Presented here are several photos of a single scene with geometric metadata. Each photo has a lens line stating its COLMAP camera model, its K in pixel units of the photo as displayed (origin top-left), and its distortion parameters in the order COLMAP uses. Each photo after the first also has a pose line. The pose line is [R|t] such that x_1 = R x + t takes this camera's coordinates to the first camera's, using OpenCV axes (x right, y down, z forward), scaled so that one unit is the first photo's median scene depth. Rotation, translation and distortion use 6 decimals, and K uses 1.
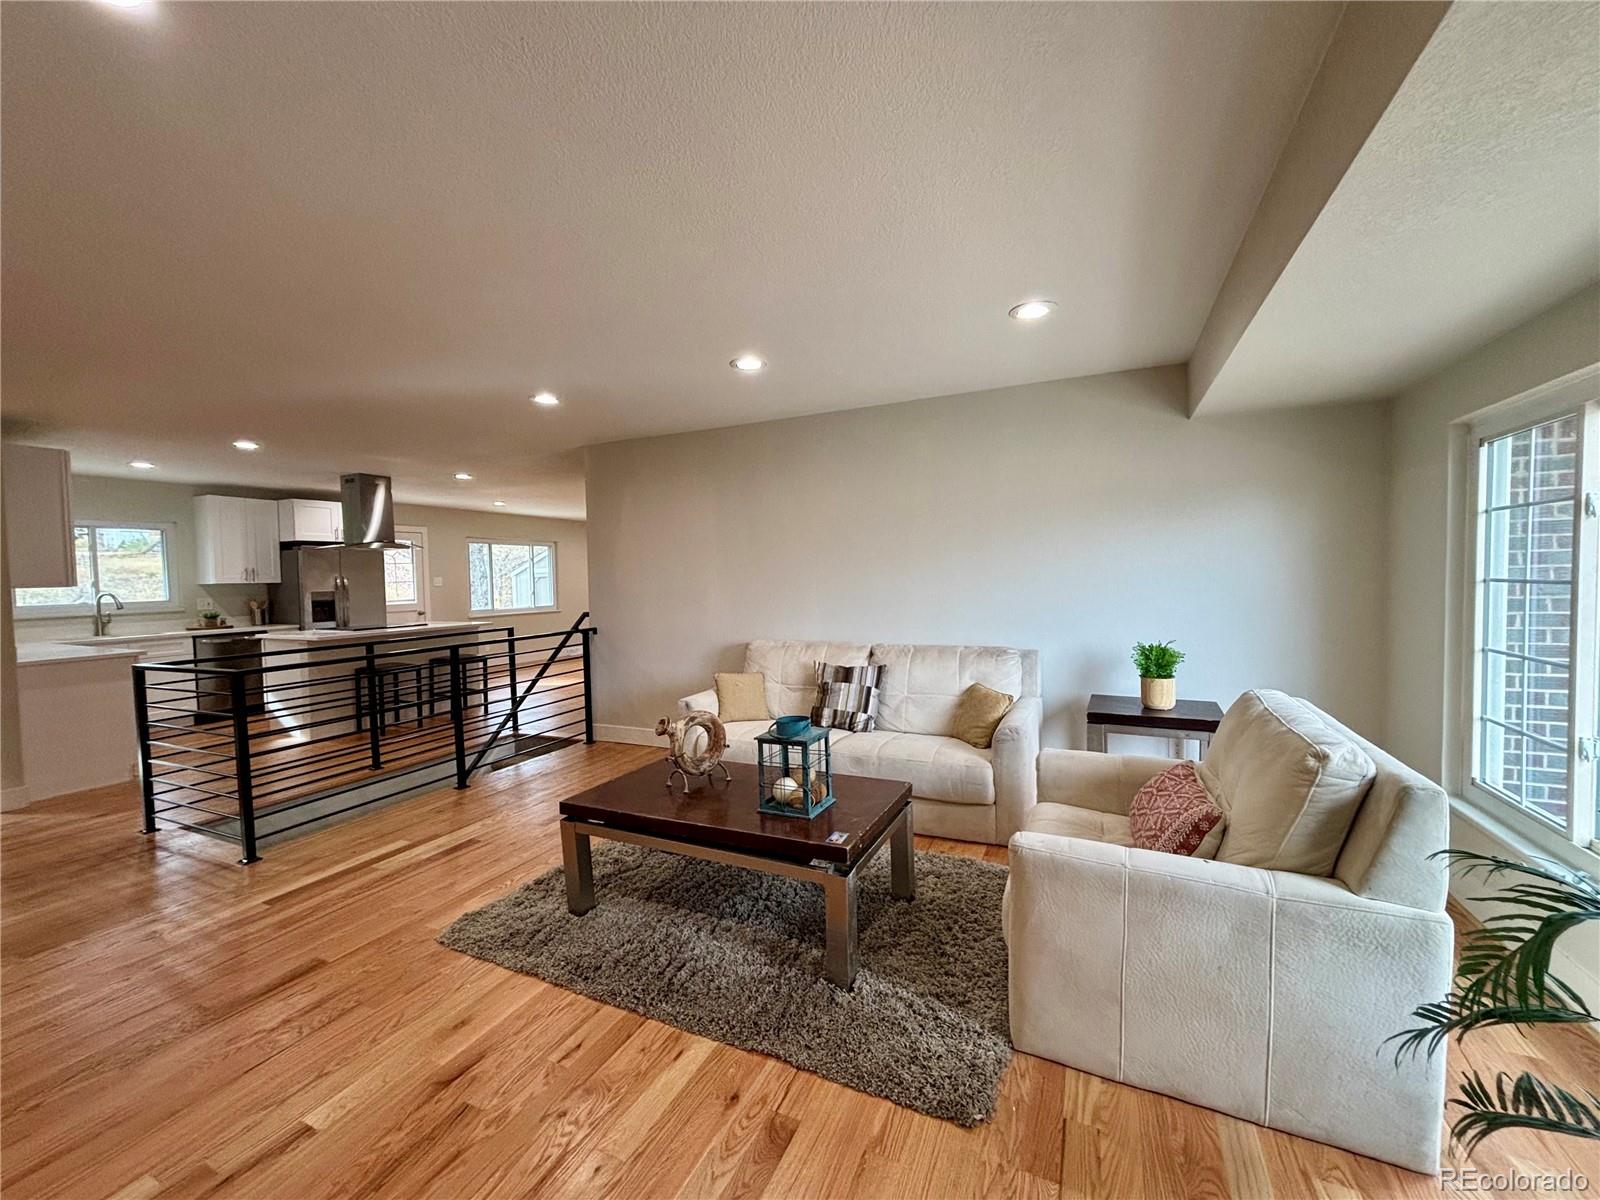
lens RADIAL K [[641.9, 0, 796.3], [0, 641.9, 598.4], [0, 0, 1]] dist [-0.001318, 0.000332]
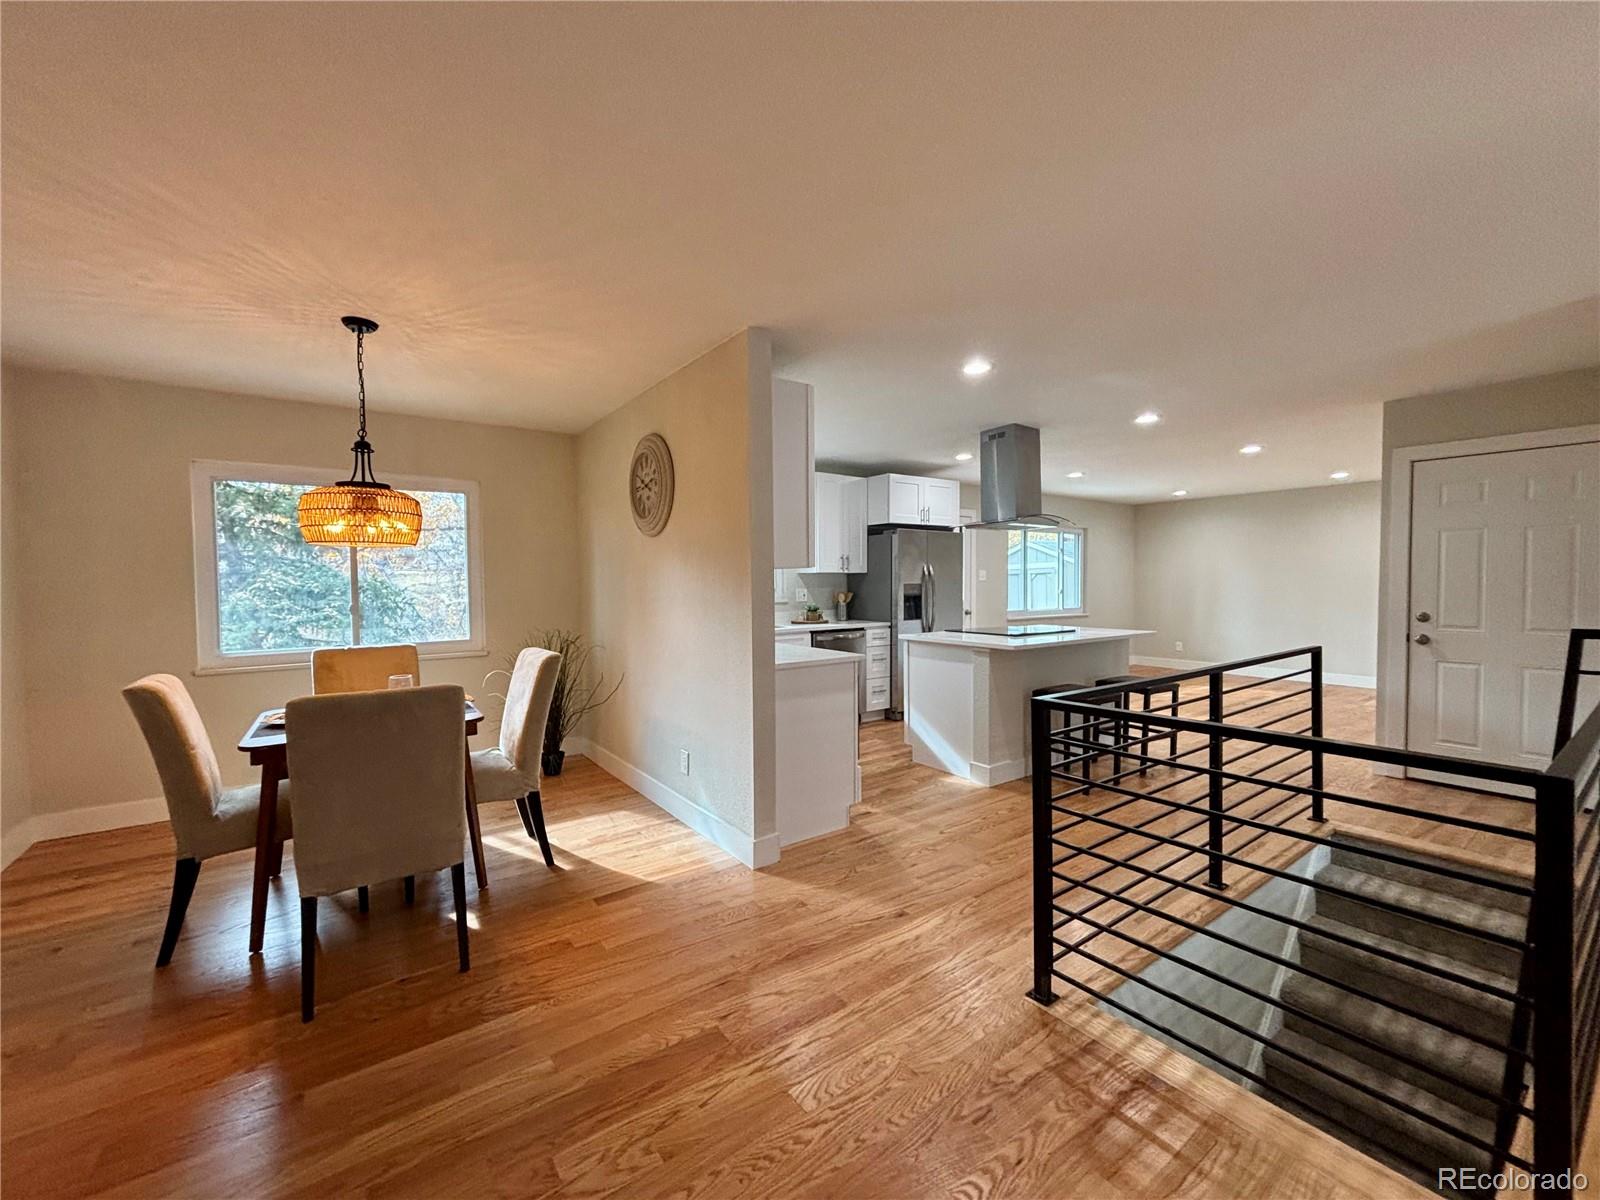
lens RADIAL K [[641.9, 0, 790.2], [0, 641.9, 601.1], [0, 0, 1]] dist [-0.001318, 0.000332]
pose [[0.867978, 0.027689, -0.495830, -0.502633], [-0.028617, 0.999574, 0.005723, 0.012732], [0.495777, 0.009222, 0.868401, 0.214508]]
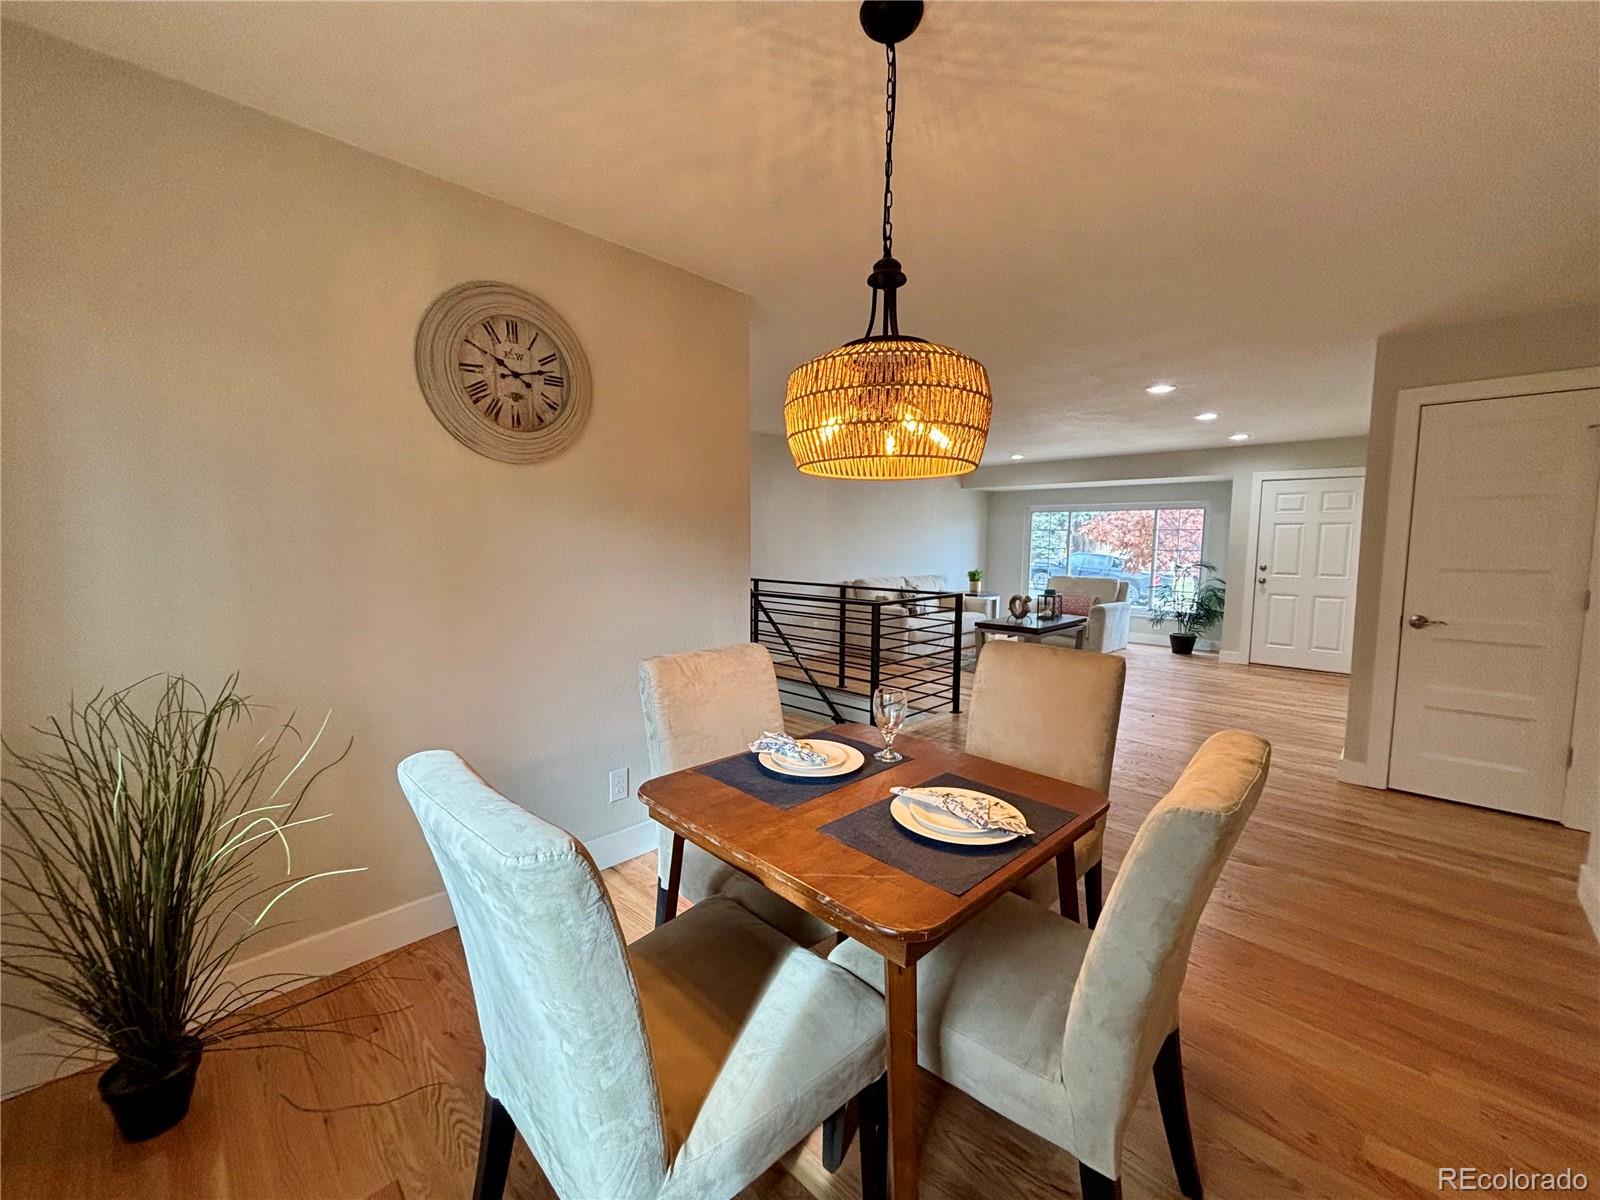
lens RADIAL K [[641.9, 0, 802.3], [0, 641.9, 603.5], [0, 0, 1]] dist [-0.001318, 0.000332]
pose [[0.331480, -0.060642, 0.941511, -1.165872], [0.020382, 0.998160, 0.057115, 0.020320], [-0.943242, 0.000258, 0.332106, 0.391930]]
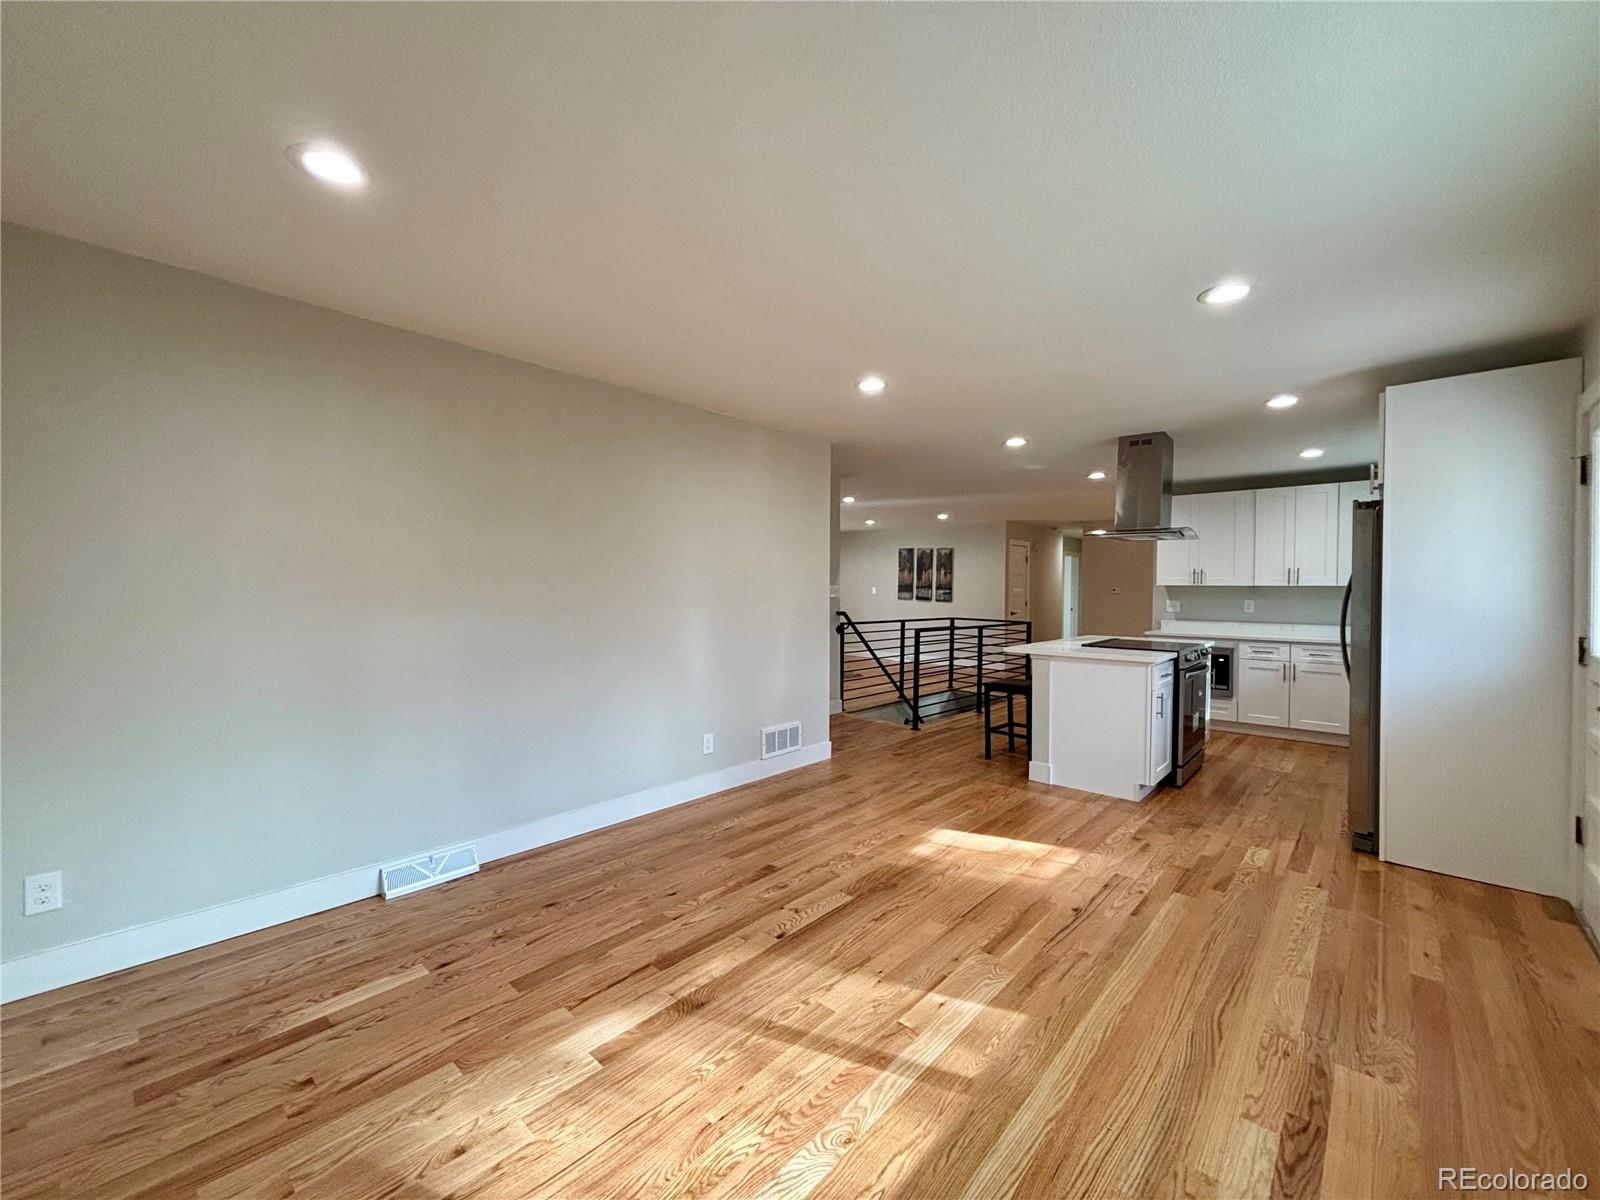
lens RADIAL K [[641.9, 0, 798.2], [0, 641.9, 601.1], [0, 0, 1]] dist [-0.001318, 0.000332]
pose [[-0.952844, 0.009014, 0.303327, -0.496969], [0.025679, 0.998369, 0.050995, -0.052828], [-0.302373, 0.056379, -0.951521, 1.794317]]
